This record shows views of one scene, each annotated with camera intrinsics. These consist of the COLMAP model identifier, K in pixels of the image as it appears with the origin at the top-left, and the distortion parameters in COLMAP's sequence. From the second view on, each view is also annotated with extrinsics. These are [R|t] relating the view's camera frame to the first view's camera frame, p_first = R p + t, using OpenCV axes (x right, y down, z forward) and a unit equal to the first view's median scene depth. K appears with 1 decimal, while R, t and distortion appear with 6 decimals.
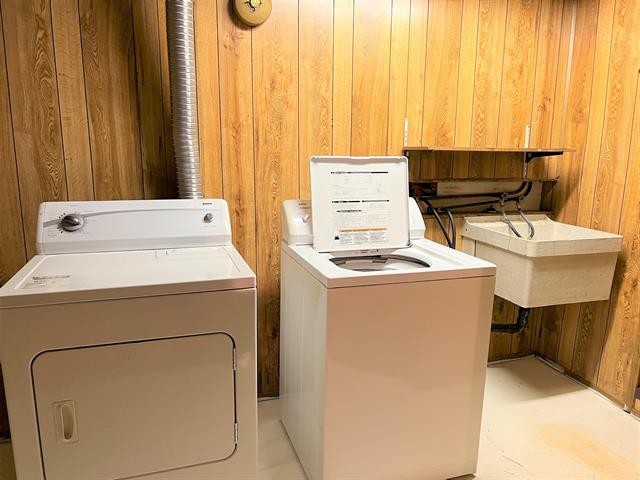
lens RADIAL K [[483.0, 0, 322.5], [0, 483.0, 241.8], [0, 0, 1]] dist [0.021662, -0.029622]
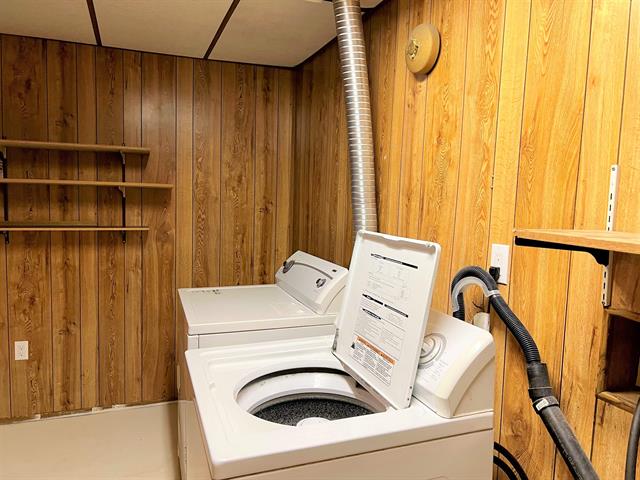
lens RADIAL K [[483.0, 0, 316.9], [0, 483.0, 236.1], [0, 0, 1]] dist [0.021662, -0.029622]
pose [[0.015346, 0.066377, -0.997677, 0.661482], [-0.220258, 0.973508, 0.061381, -0.179012], [0.975321, 0.218805, 0.029559, 0.819567]]
